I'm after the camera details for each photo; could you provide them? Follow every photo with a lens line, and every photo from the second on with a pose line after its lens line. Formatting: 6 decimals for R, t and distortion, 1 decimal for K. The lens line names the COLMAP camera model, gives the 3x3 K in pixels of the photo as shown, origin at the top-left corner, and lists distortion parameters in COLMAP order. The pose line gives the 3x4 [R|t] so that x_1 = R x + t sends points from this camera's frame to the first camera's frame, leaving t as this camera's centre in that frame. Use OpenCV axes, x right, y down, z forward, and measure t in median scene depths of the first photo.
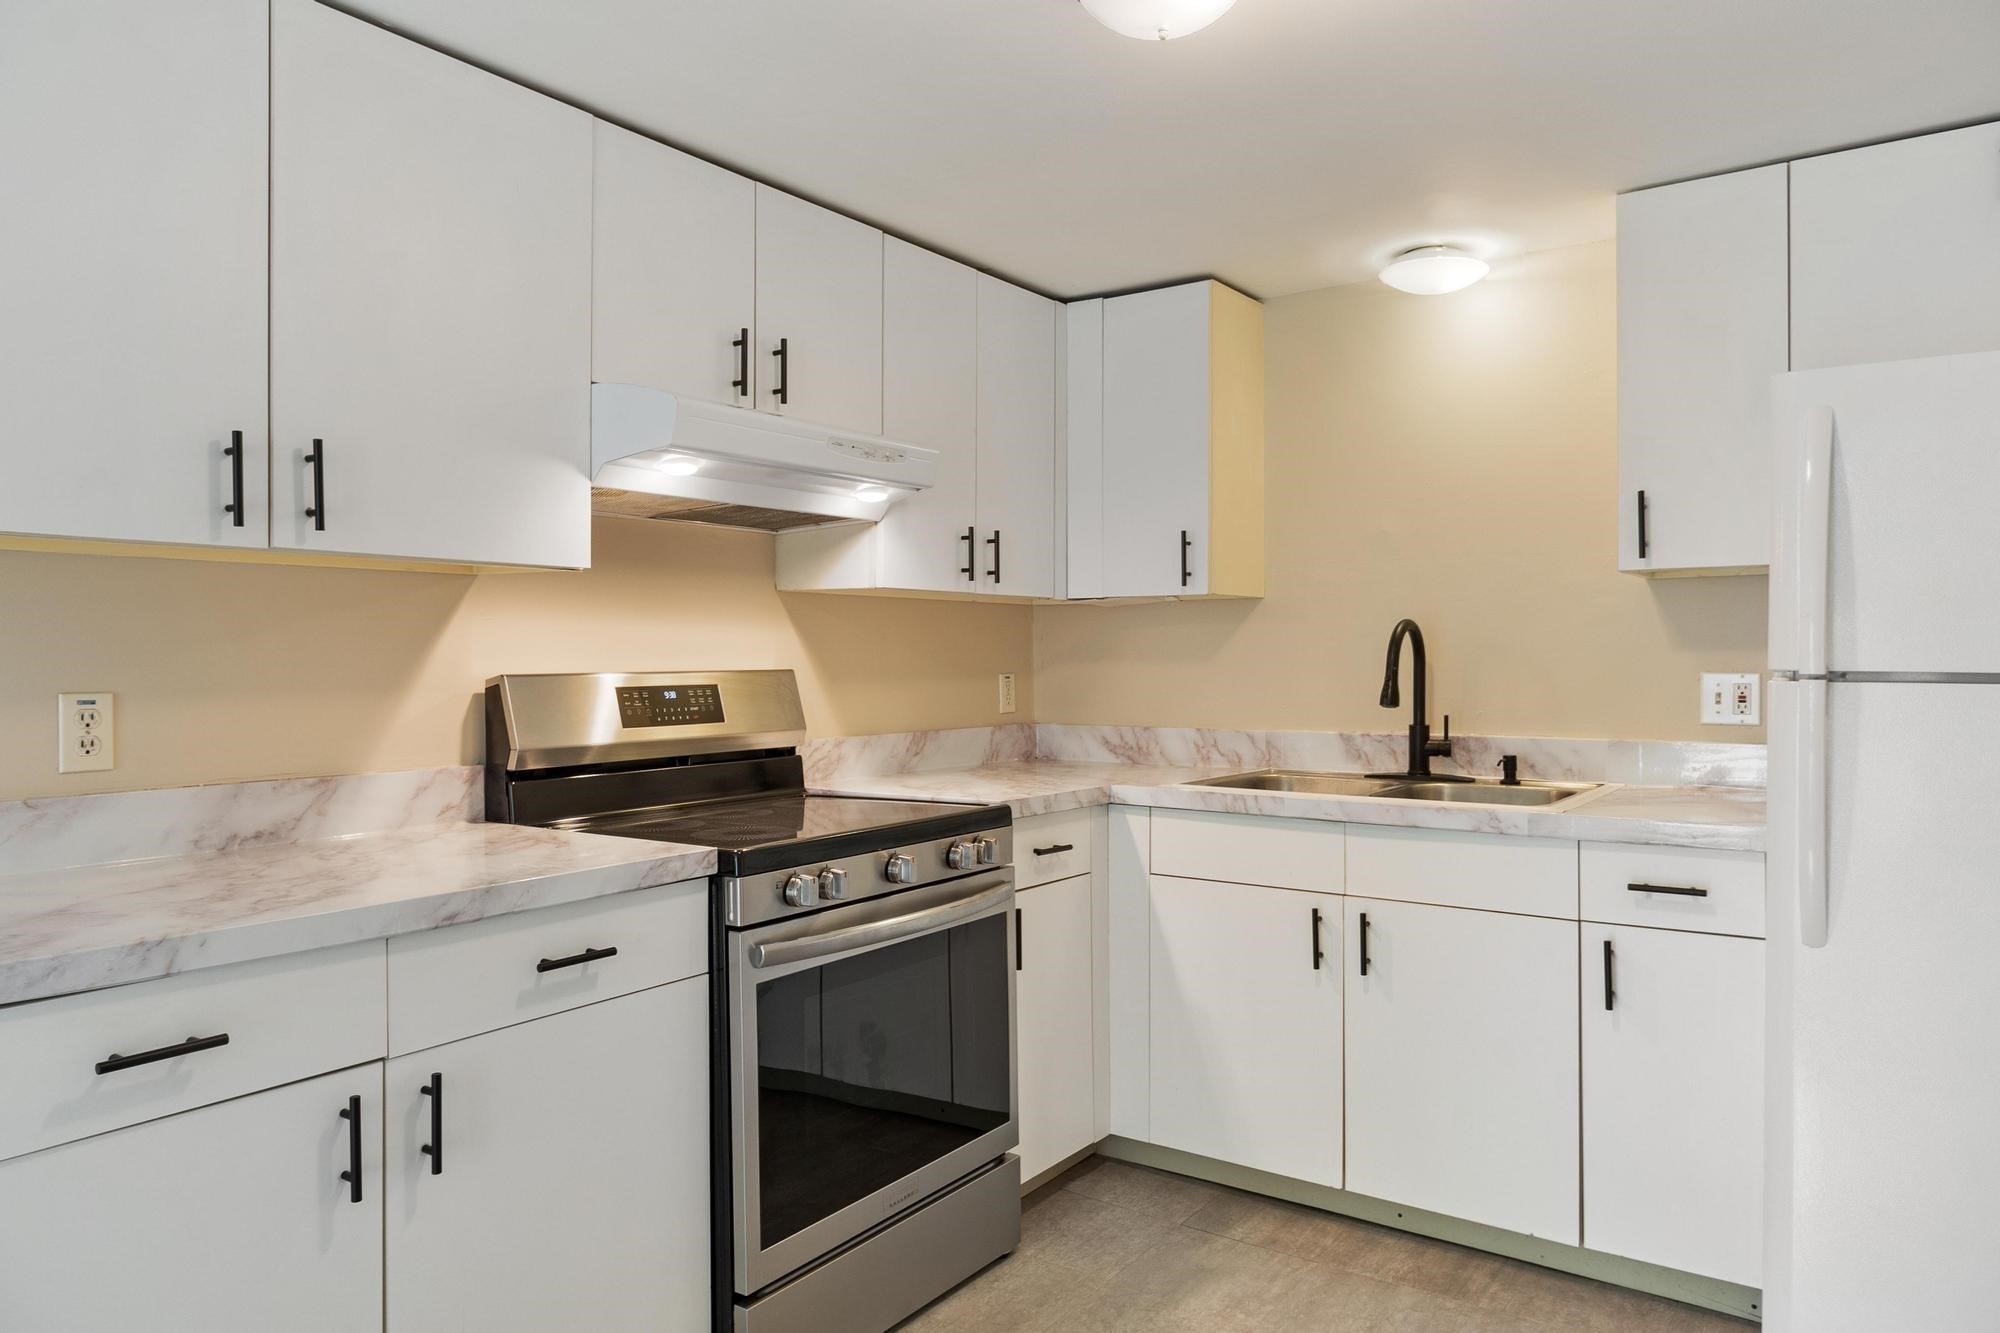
lens RADIAL K [[1318.8, 0, 1000.0], [0, 1318.8, 666.5], [0, 0, 1]] dist [0.002984, 0.001077]
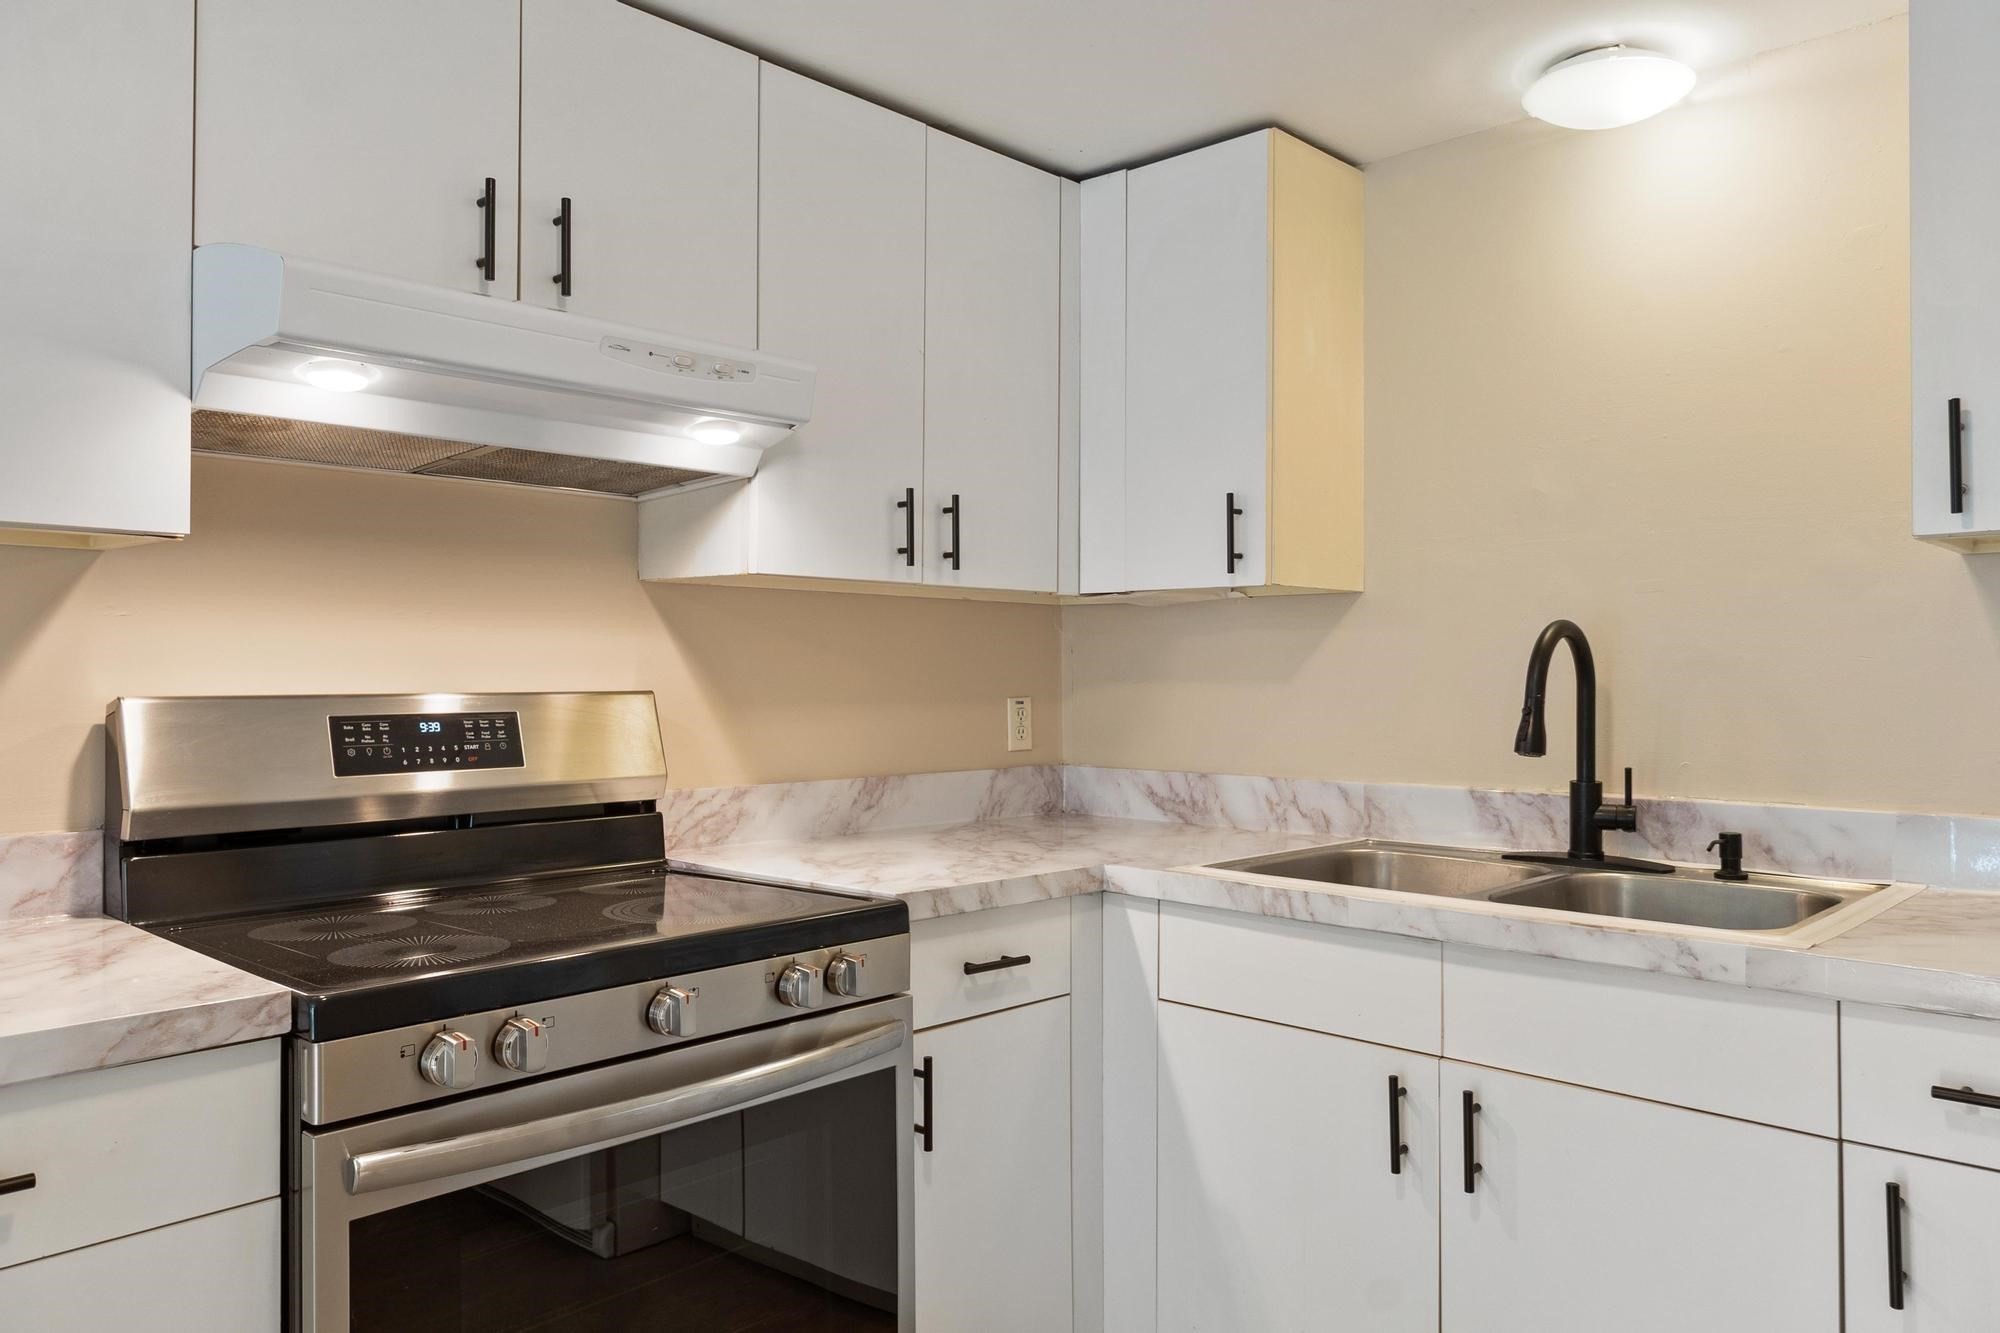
lens RADIAL K [[1398.6, 0, 1000.0], [0, 1398.6, 666.5], [0, 0, 1]] dist [0.004086, -0.000497]
pose [[0.989916, 0.004239, -0.141591, 0.141328], [-0.006053, 0.999905, -0.012384, -0.002862], [0.141525, 0.013116, 0.989848, 0.297484]]
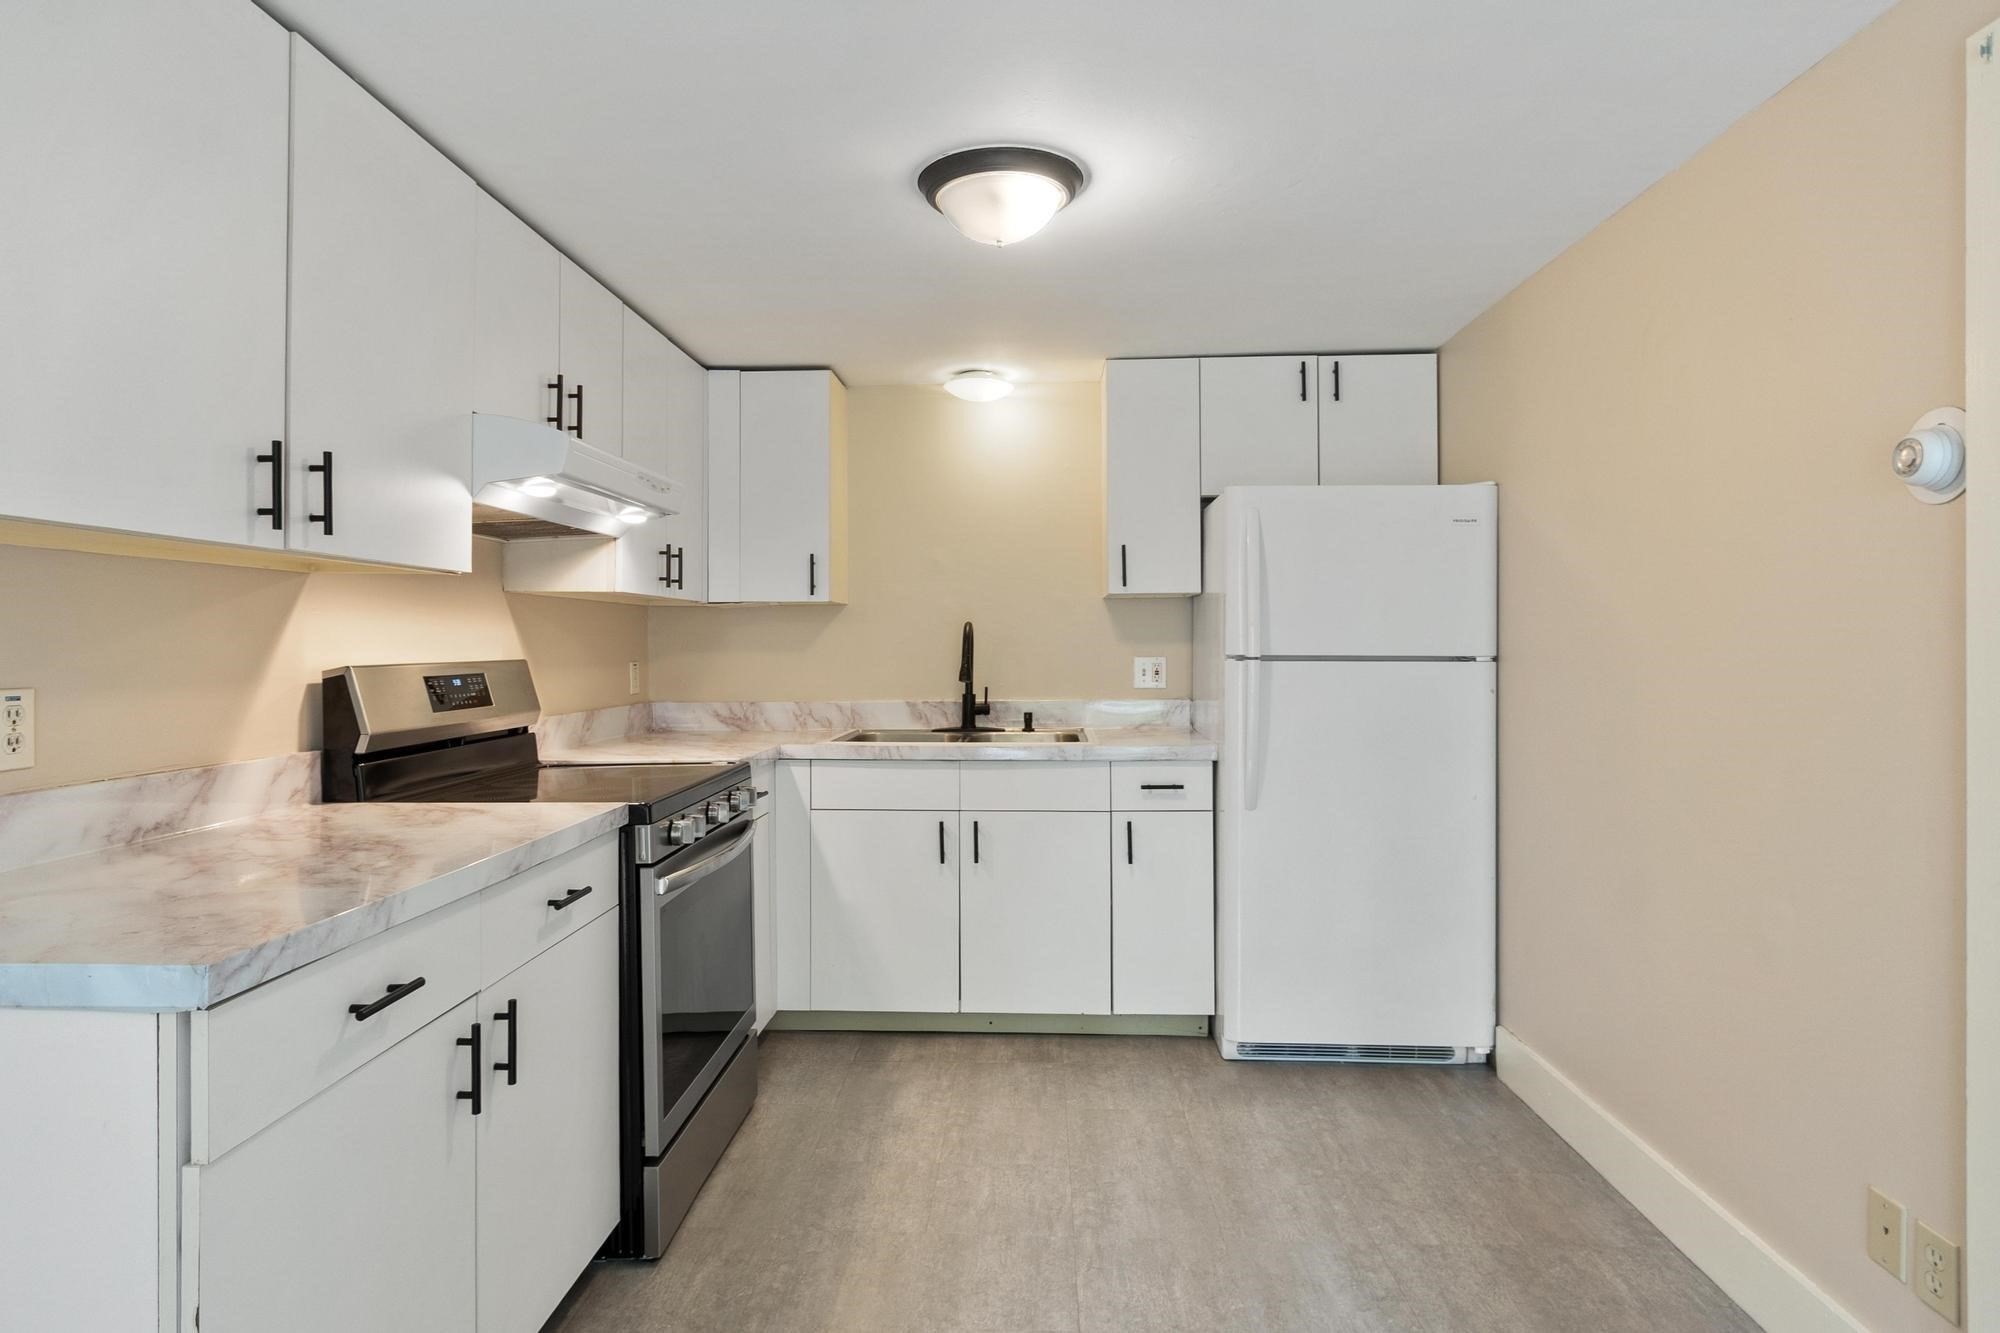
lens RADIAL K [[1089.0, 0, 994.9], [0, 1089.0, 646.4], [0, 0, 1]] dist [0.000412, 0.000425]
pose [[0.841391, -0.001605, 0.540424, -0.345567], [0.005704, 0.999966, -0.005911, -0.001295], [-0.540397, 0.008056, 0.841372, -0.037515]]
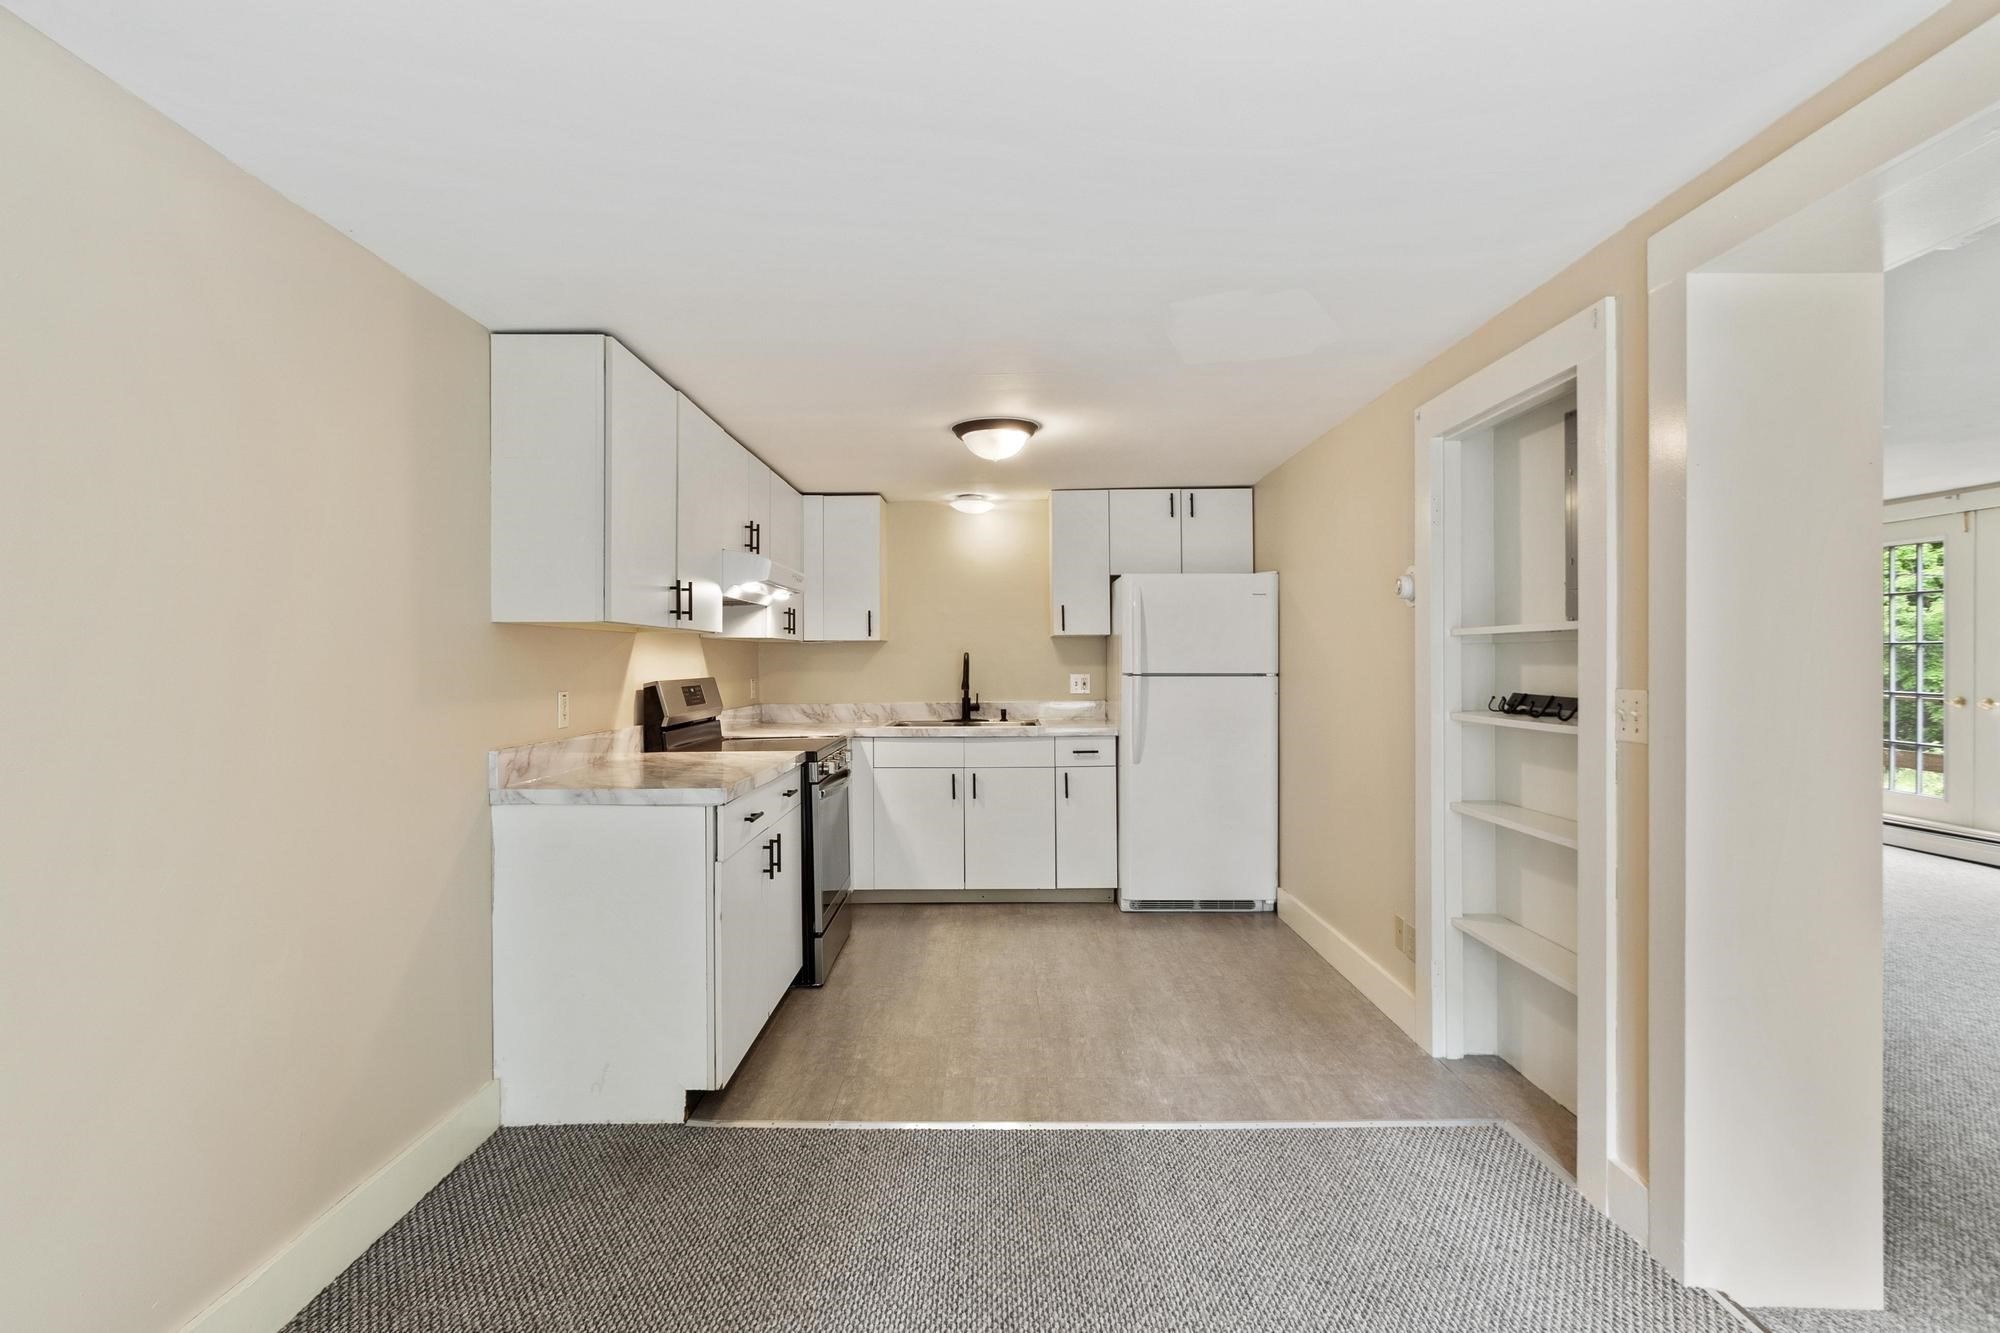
lens RADIAL K [[968.0, 0, 1000.0], [0, 968.0, 666.5], [0, 0, 1]] dist [-0.000200, -0.000003]
pose [[0.817100, -0.006624, 0.576459, -0.683028], [0.009367, 0.999955, -0.001787, -0.007803], [-0.576420, 0.006859, 0.817124, -0.473797]]
